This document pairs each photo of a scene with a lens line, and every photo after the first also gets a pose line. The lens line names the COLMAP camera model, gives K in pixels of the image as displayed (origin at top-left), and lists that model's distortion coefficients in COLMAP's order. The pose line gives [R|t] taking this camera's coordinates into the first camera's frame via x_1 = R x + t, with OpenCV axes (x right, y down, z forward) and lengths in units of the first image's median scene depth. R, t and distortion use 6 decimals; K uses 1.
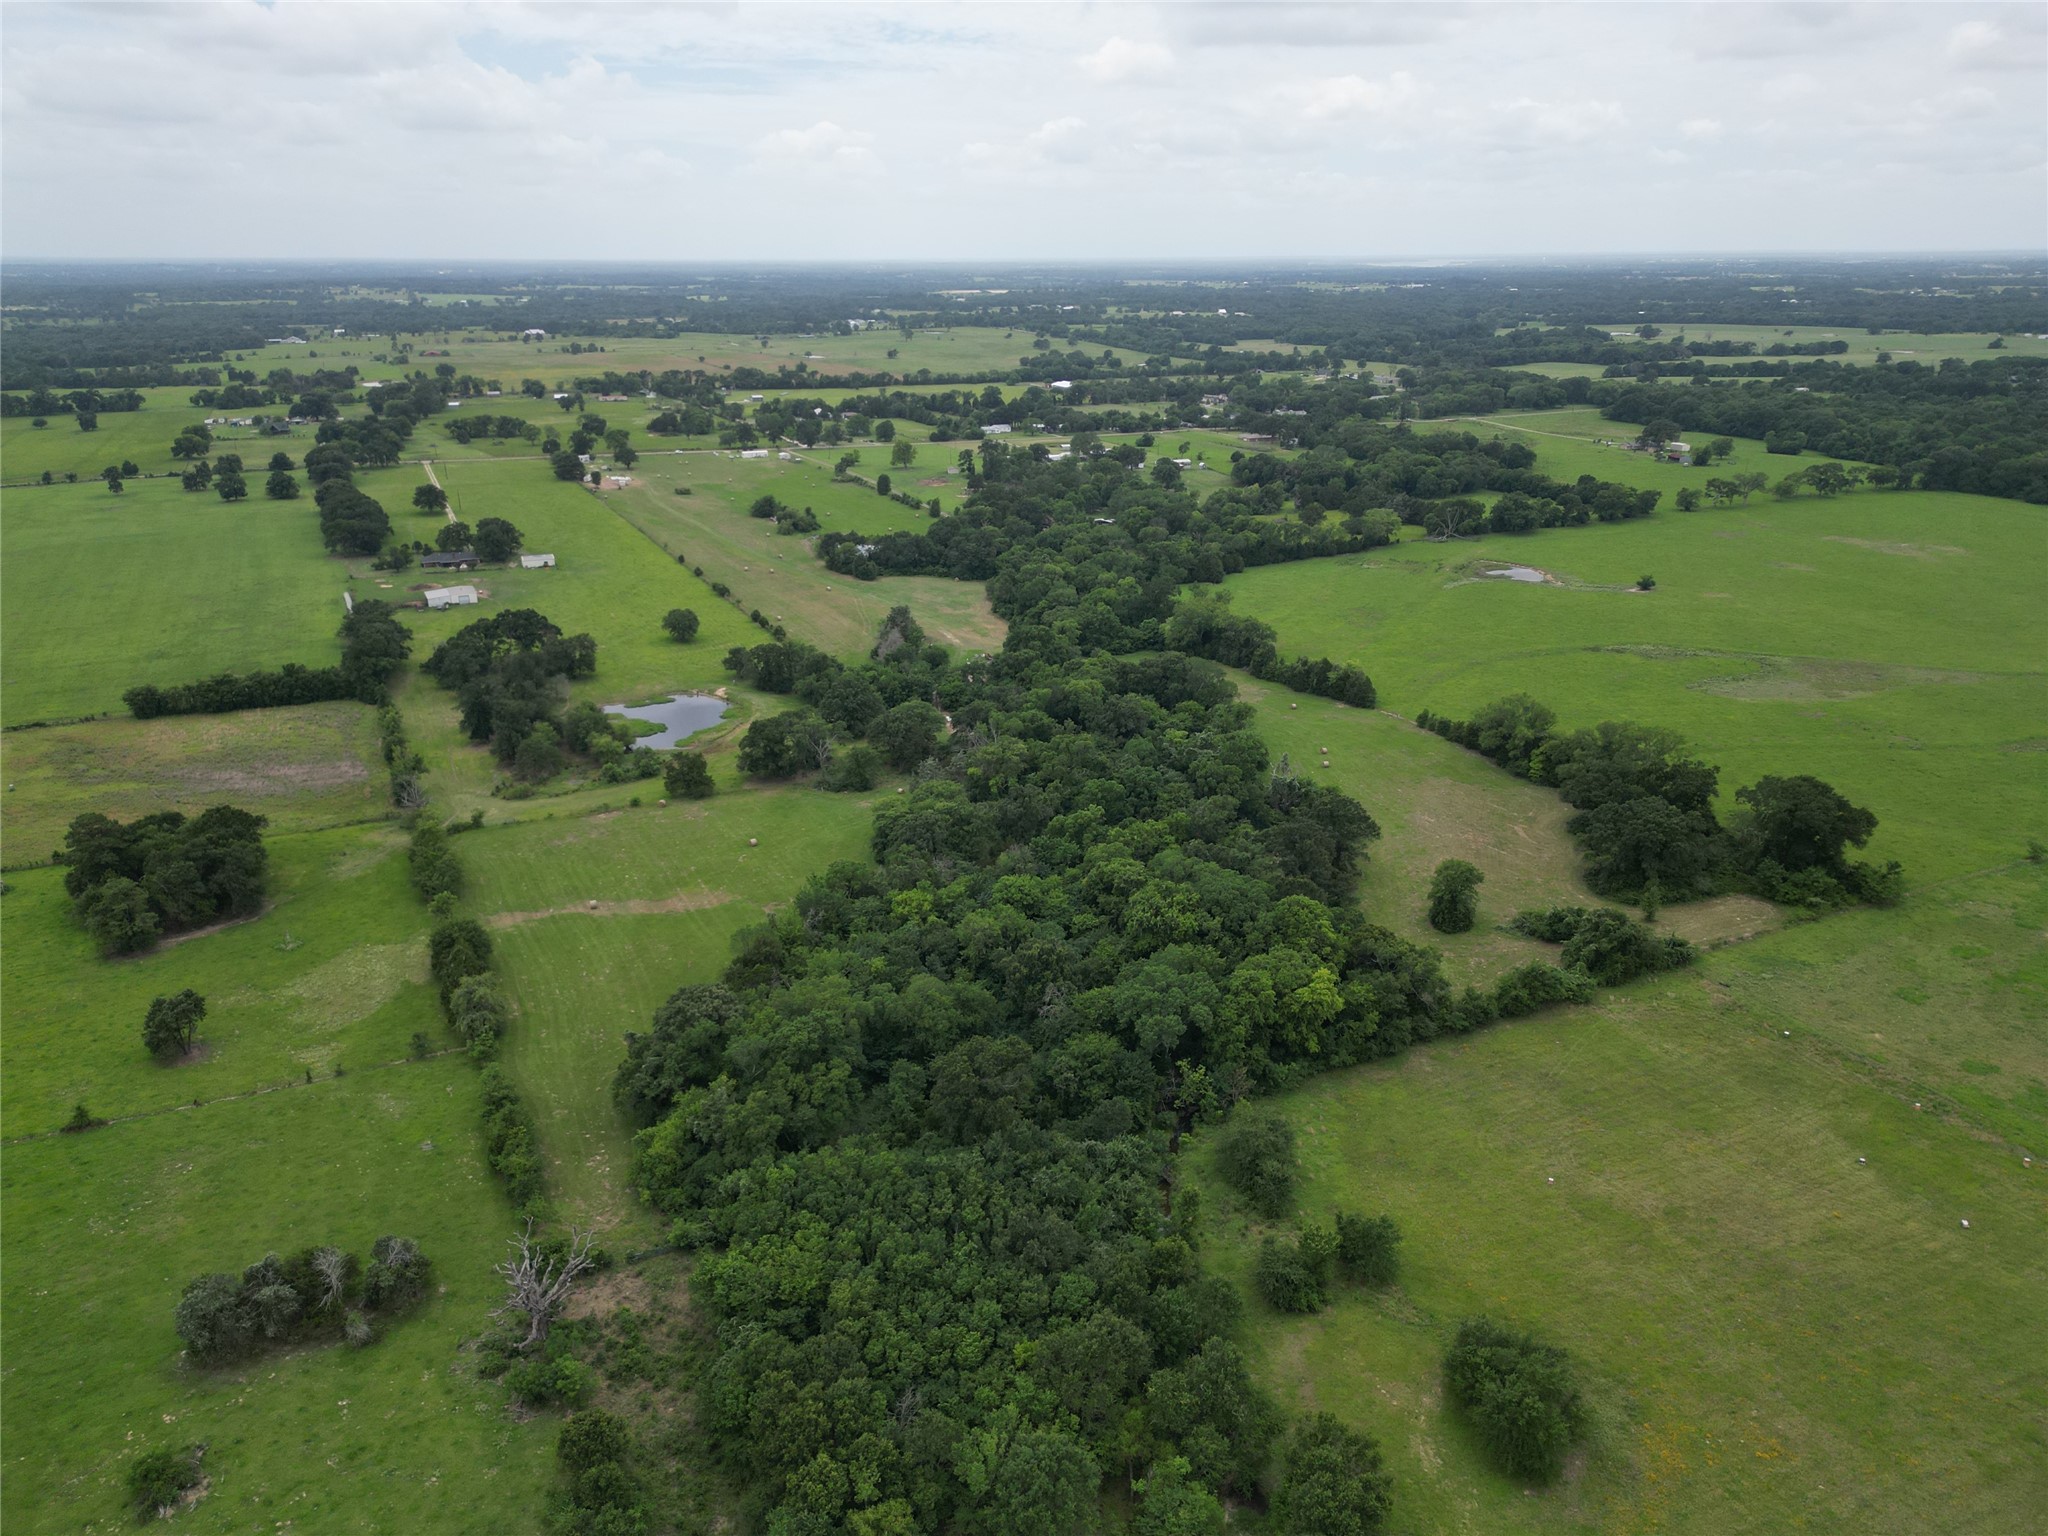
lens RADIAL K [[1429.3, 0, 1018.3], [0, 1429.3, 774.2], [0, 0, 1]] dist [0.075466, -0.069718]
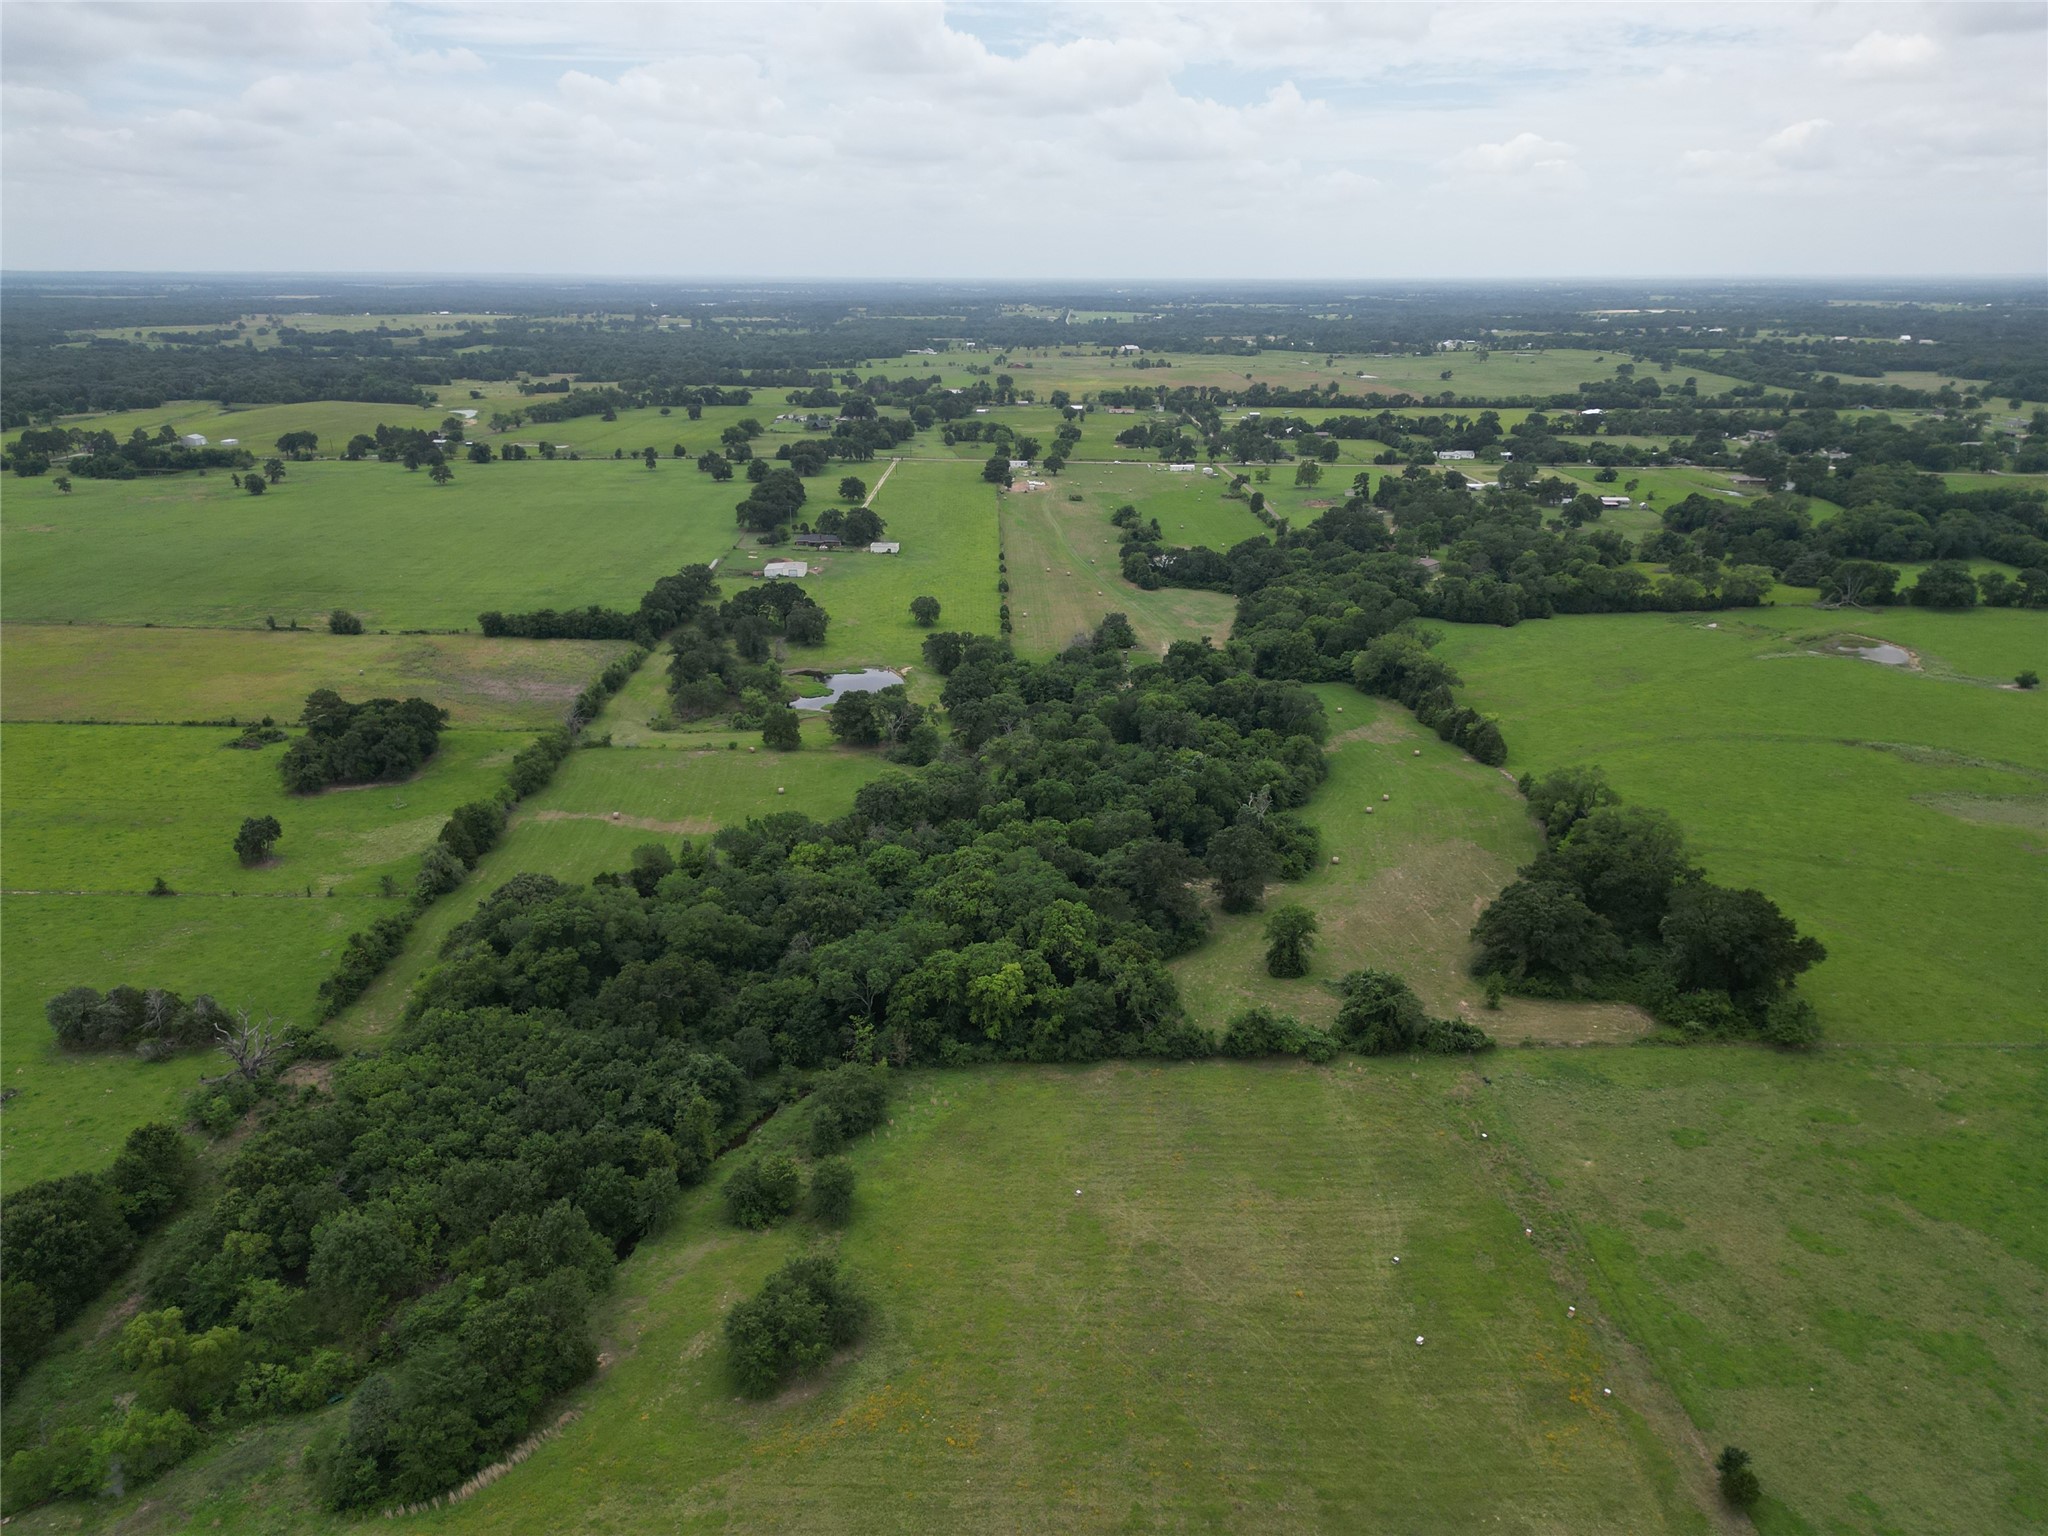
lens RADIAL K [[1434.9, 0, 1018.3], [0, 1434.9, 765.9], [0, 0, 1]] dist [0.071952, -0.066476]
pose [[0.904270, 0.142873, -0.402347, 0.197526], [-0.149722, 0.988621, 0.014559, -0.007615], [0.399849, 0.047075, 0.915371, 0.009143]]
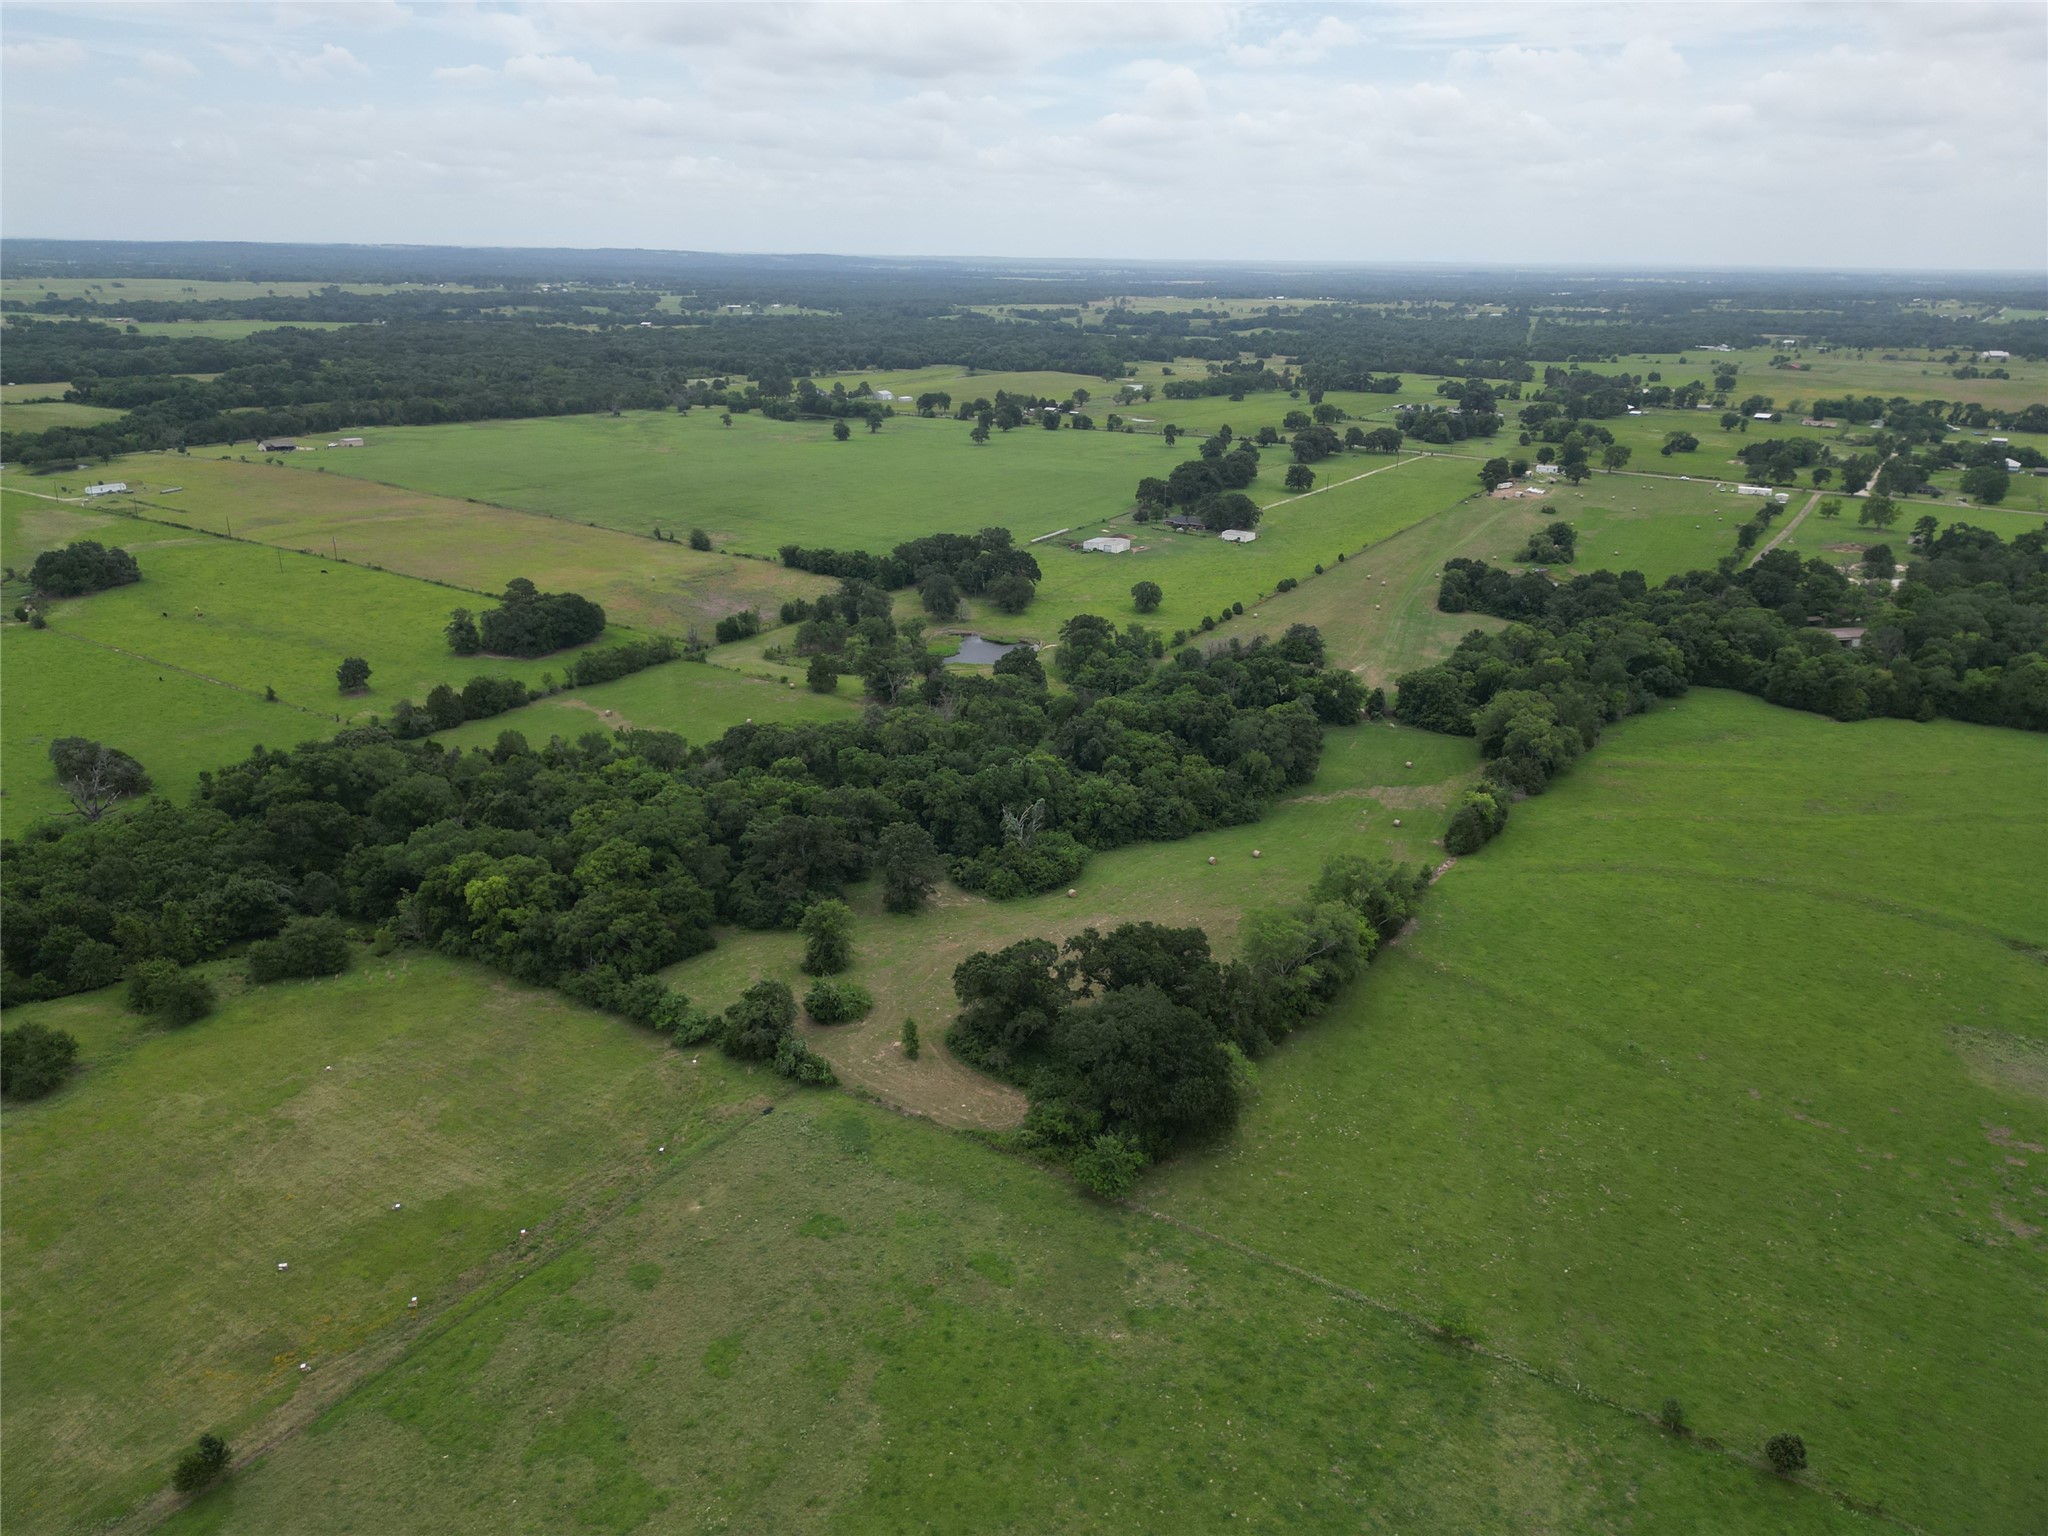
lens RADIAL K [[1434.9, 0, 1018.3], [0, 1434.9, 765.9], [0, 0, 1]] dist [0.071952, -0.066476]
pose [[0.516889, 0.297810, -0.802580, 0.419323], [-0.307734, 0.939506, 0.150427, -0.077739], [0.798827, 0.169227, 0.577267, 0.208318]]
